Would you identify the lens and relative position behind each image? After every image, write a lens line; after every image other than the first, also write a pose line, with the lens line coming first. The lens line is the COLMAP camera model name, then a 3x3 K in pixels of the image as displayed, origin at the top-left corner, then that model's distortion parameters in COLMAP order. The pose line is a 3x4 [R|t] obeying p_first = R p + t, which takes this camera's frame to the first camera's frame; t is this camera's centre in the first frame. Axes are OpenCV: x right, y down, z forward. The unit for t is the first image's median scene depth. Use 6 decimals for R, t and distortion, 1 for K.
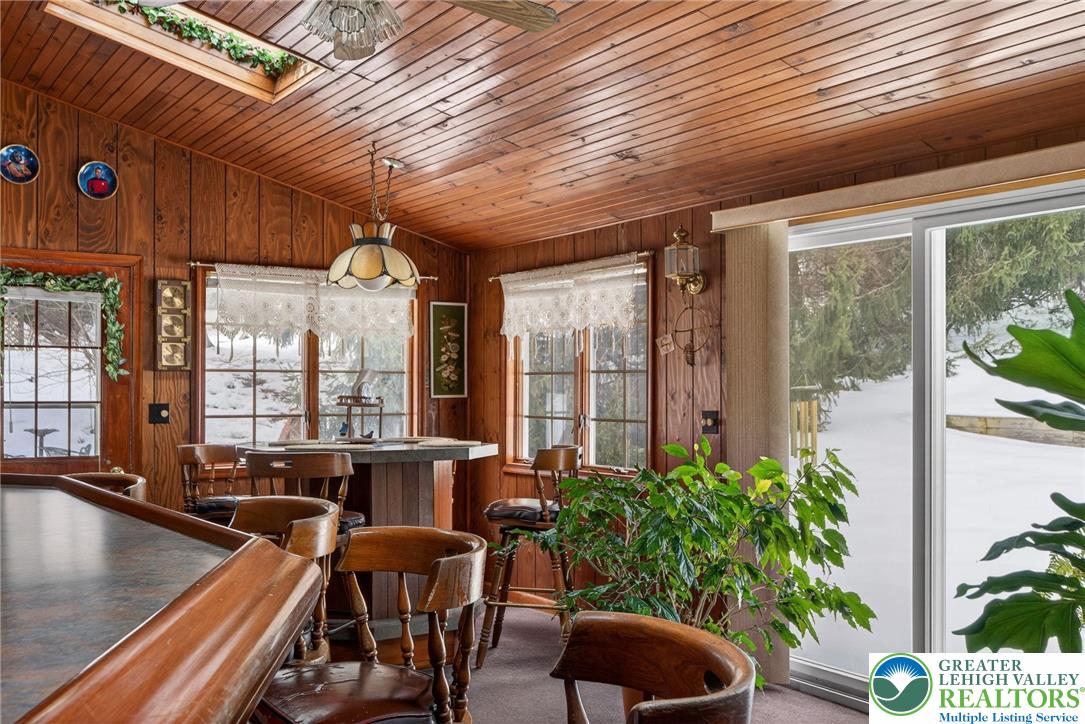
lens RADIAL K [[1037.8, 0, 544.4], [0, 1037.8, 367.6], [0, 0, 1]] dist [-0.022450, 0.000000]
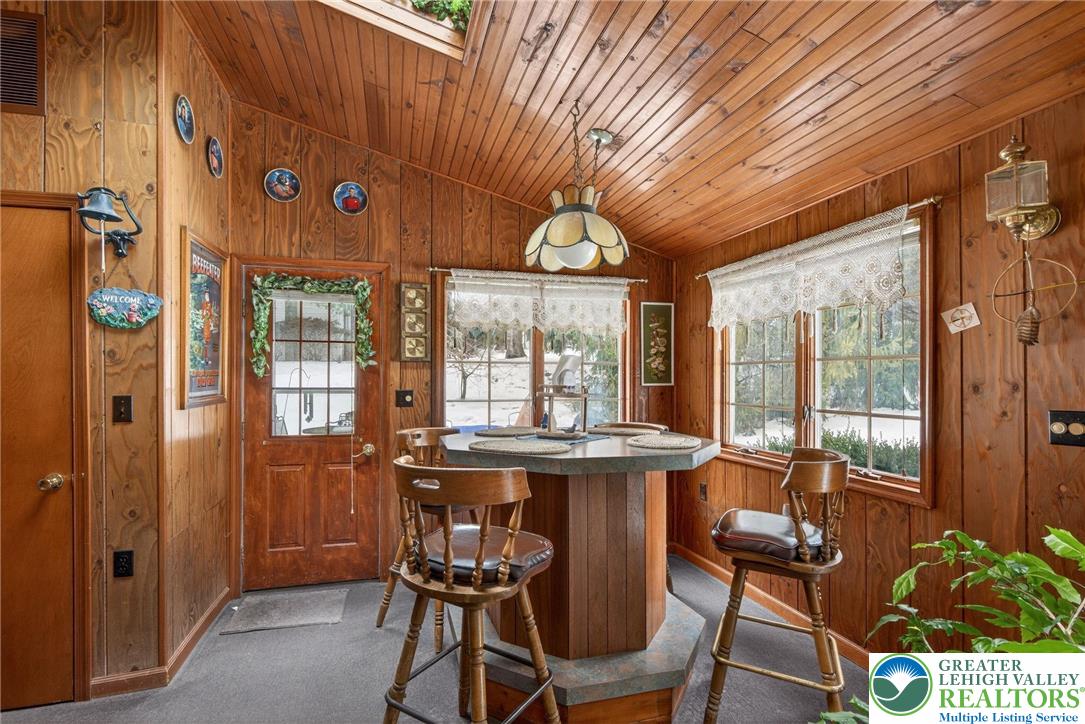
lens RADIAL K [[496.7, 0, 537.5], [0, 496.7, 375.8], [0, 0, 1]] dist [-0.002535, 0.000581]
pose [[0.950980, 0.000801, -0.309252, -0.056139], [0.004007, 0.999881, 0.014911, 0.011065], [0.309227, -0.015420, 0.950863, 0.506223]]
